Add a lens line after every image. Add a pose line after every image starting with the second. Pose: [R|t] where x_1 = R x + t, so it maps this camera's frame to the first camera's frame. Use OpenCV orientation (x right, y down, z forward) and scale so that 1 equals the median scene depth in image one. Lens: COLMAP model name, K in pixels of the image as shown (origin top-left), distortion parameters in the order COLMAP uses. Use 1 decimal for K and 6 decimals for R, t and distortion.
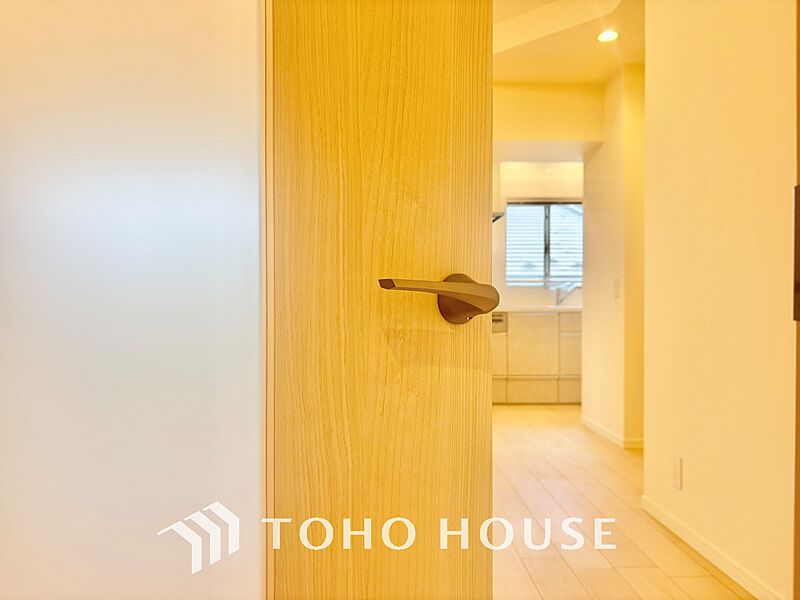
lens RADIAL K [[604.2, 0, 399.4], [0, 604.2, 301.5], [0, 0, 1]] dist [-0.001640, -0.000206]
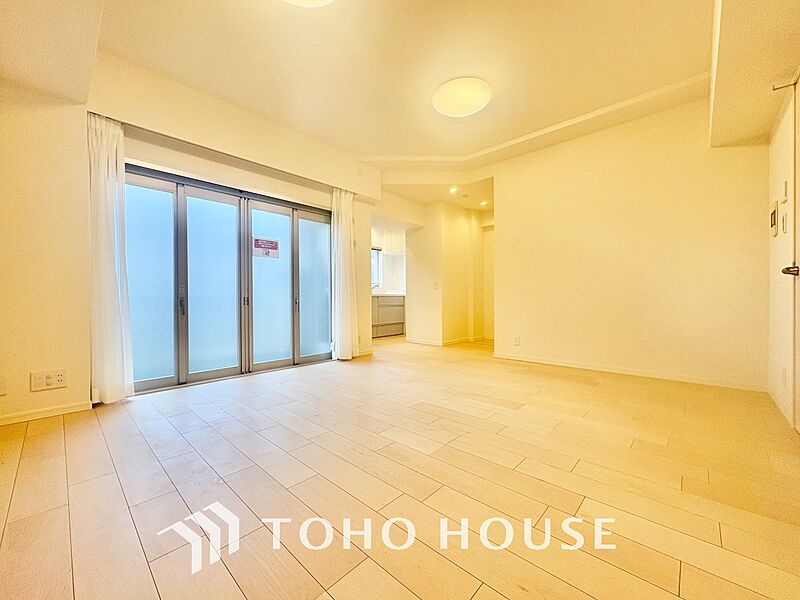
lens RADIAL K [[319.6, 0, 399.7], [0, 319.6, 299.3], [0, 0, 1]] dist [0.003305, 0.000147]
pose [[0.695504, -0.007463, 0.718483, -0.537715], [0.004382, 0.999972, 0.006145, 0.021088], [-0.718508, -0.001126, 0.695517, 0.115055]]
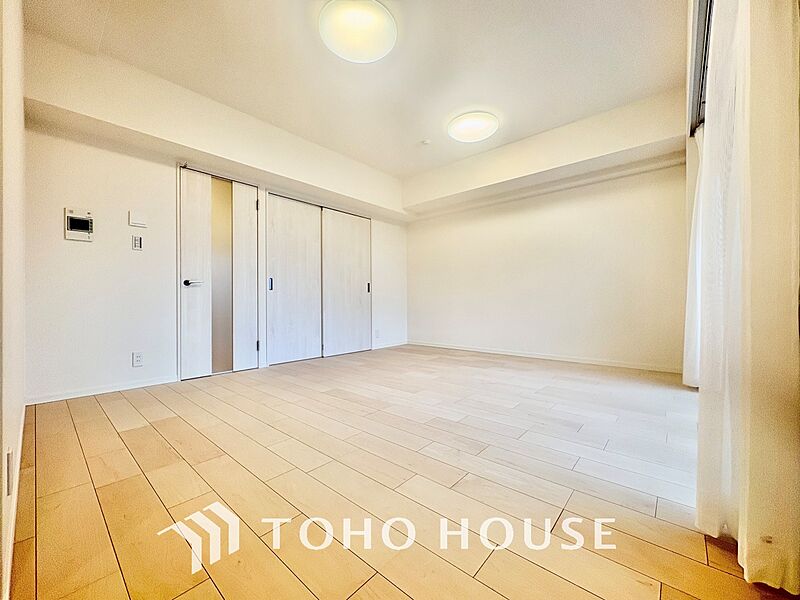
lens RADIAL K [[319.6, 0, 401.7], [0, 319.6, 302.9], [0, 0, 1]] dist [0.003305, 0.000147]
pose [[-0.668500, 0.006161, -0.743686, 0.198575], [0.005207, 0.999980, 0.003604, 0.030188], [0.743694, -0.001463, -0.668519, 0.734841]]
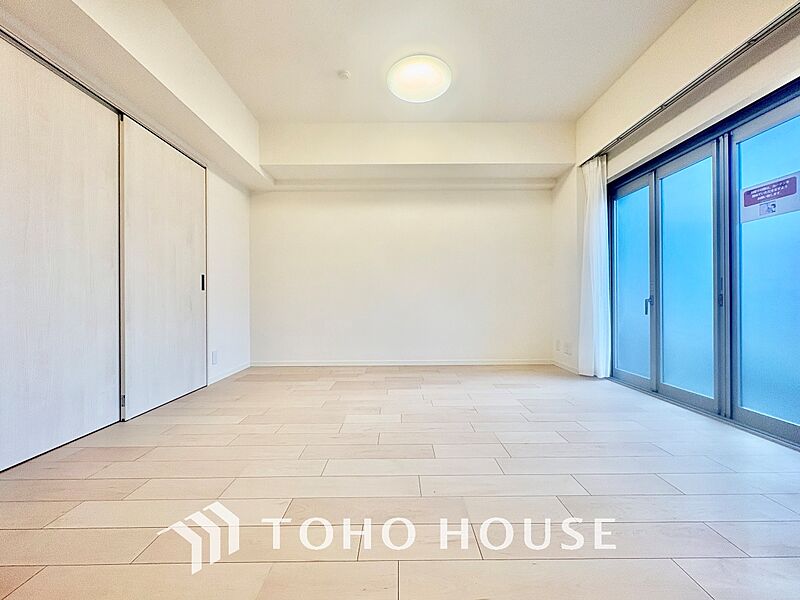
lens RADIAL K [[319.6, 0, 401.6], [0, 319.6, 302.3], [0, 0, 1]] dist [0.003305, 0.000147]
pose [[-0.012481, 0.000873, -0.999922, 0.120391], [0.009321, 0.999956, 0.000756, 0.025481], [0.999879, -0.009311, -0.012489, 0.387957]]
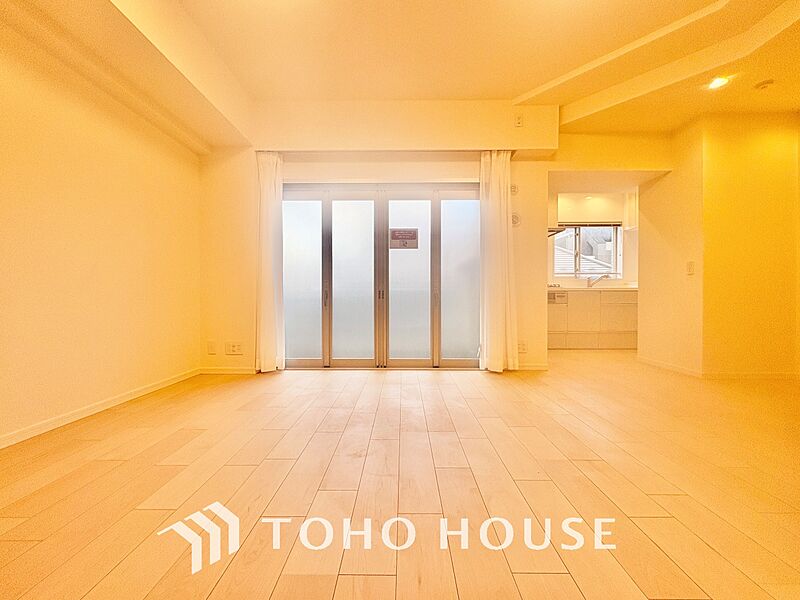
lens RADIAL K [[319.6, 0, 405.0], [0, 319.6, 300.0], [0, 0, 1]] dist [0.003305, 0.000147]
pose [[0.999599, 0.000068, -0.028319, -0.223941], [0.000318, 0.999907, 0.013628, 0.029232], [0.028317, -0.013632, 0.999506, 0.148944]]
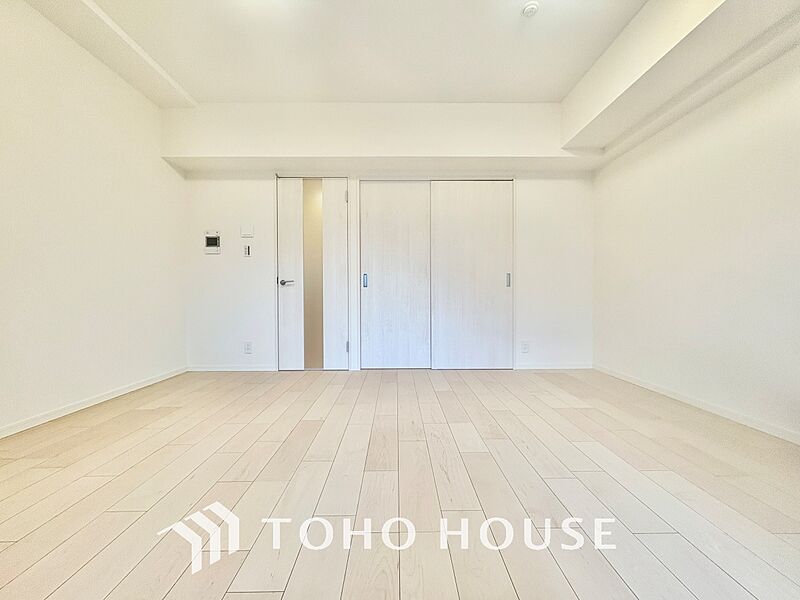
lens RADIAL K [[319.6, 0, 398.1], [0, 319.6, 301.2], [0, 0, 1]] dist [0.003305, 0.000147]
pose [[-0.999980, 0.001540, 0.006071, -0.213591], [0.001639, 0.999865, 0.016334, 0.020509], [-0.006045, 0.016344, -0.999848, 0.691251]]
